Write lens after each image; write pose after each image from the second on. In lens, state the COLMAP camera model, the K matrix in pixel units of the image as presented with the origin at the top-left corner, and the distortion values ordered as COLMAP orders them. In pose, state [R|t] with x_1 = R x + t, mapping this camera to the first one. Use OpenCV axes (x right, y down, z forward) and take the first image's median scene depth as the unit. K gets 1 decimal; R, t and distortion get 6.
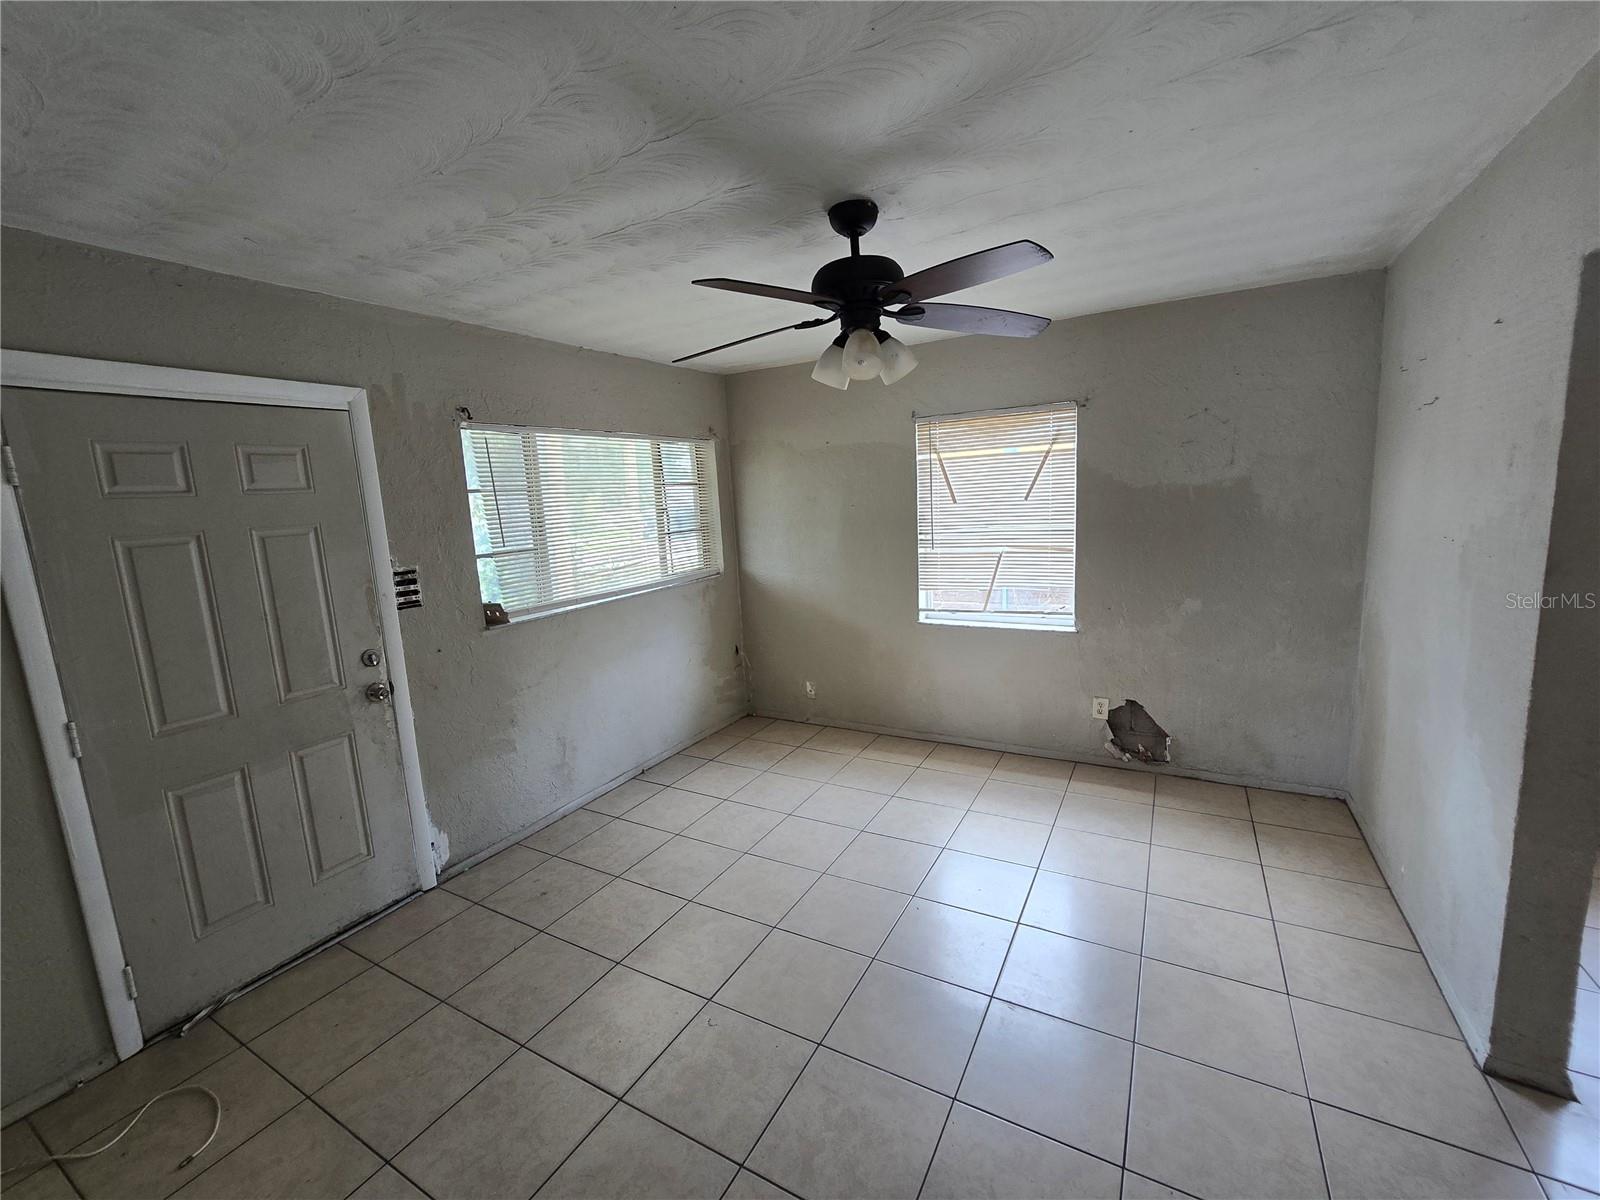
lens RADIAL K [[665.1, 0, 800.0], [0, 665.1, 600.0], [0, 0, 1]] dist [-0.001044, -0.000180]
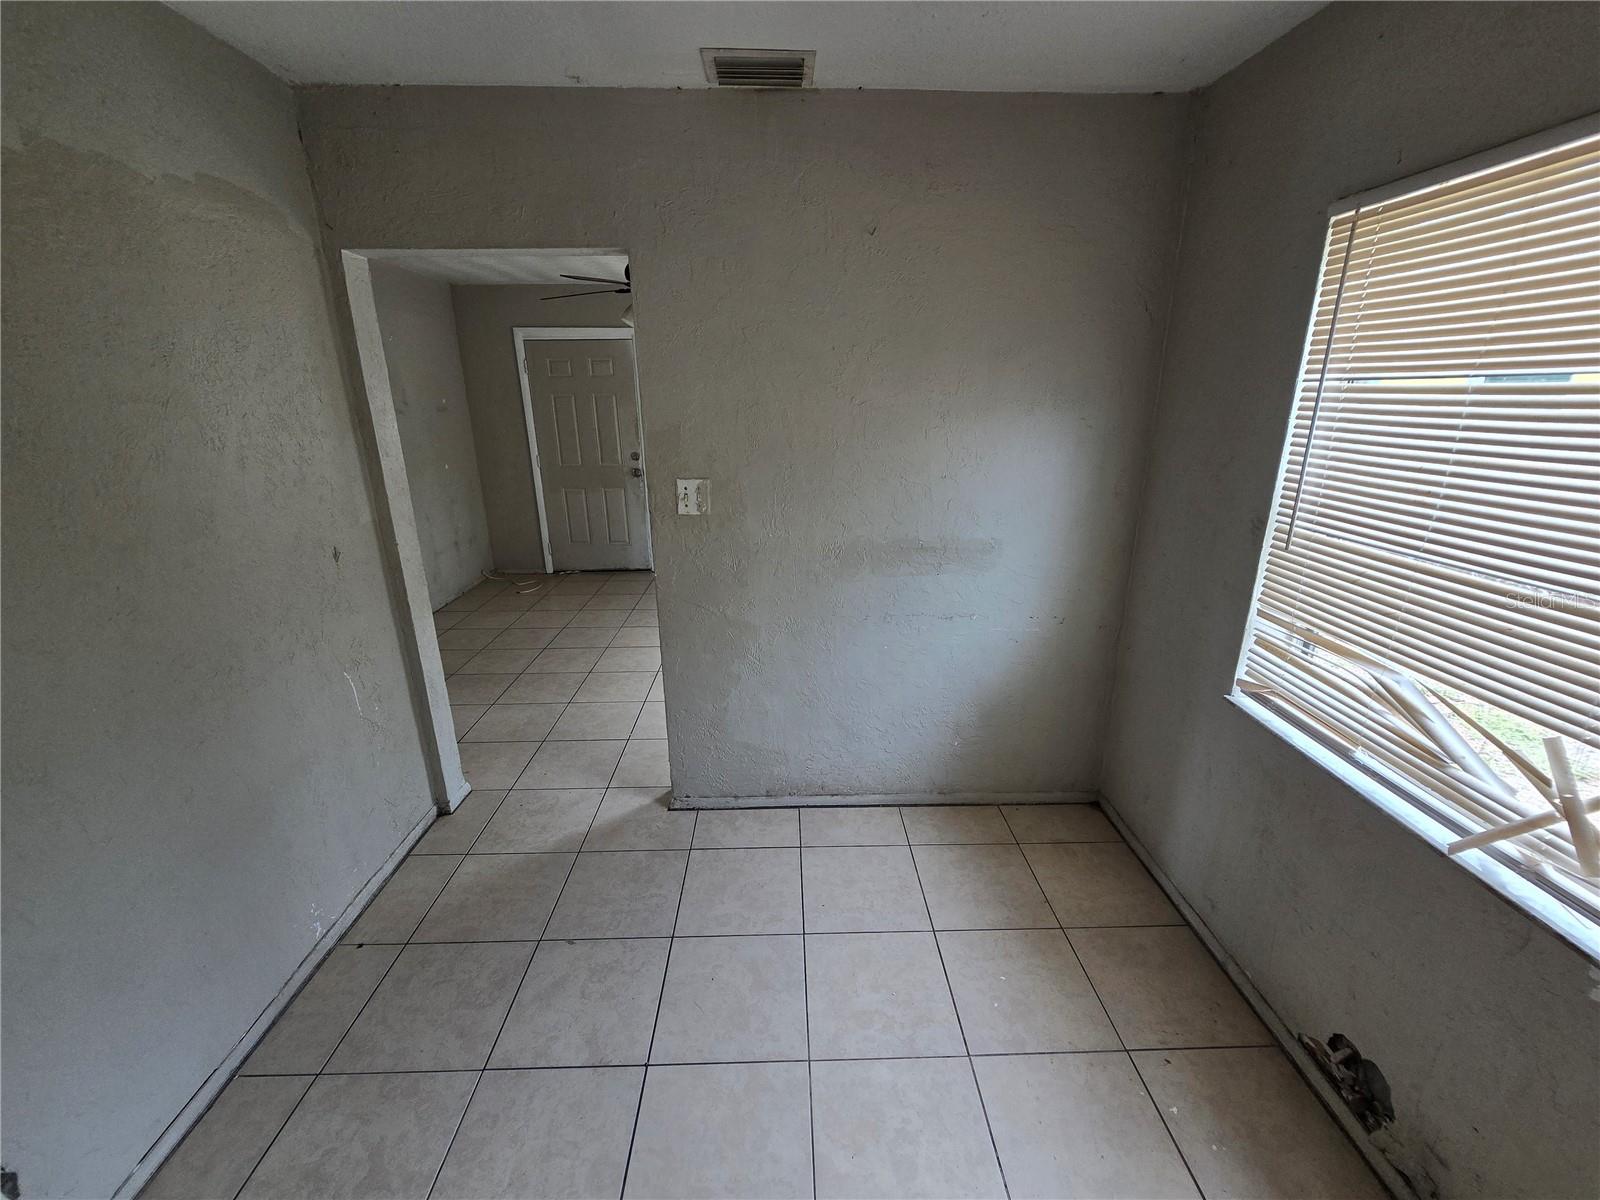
lens RADIAL K [[665.1, 0, 800.0], [0, 665.1, 600.0], [0, 0, 1]] dist [-0.001044, -0.000180]
pose [[0.519689, 0.302693, -0.798937, 1.591693], [-0.152082, 0.952974, 0.262128, -0.123660], [0.840711, -0.014721, 0.541285, 0.260182]]
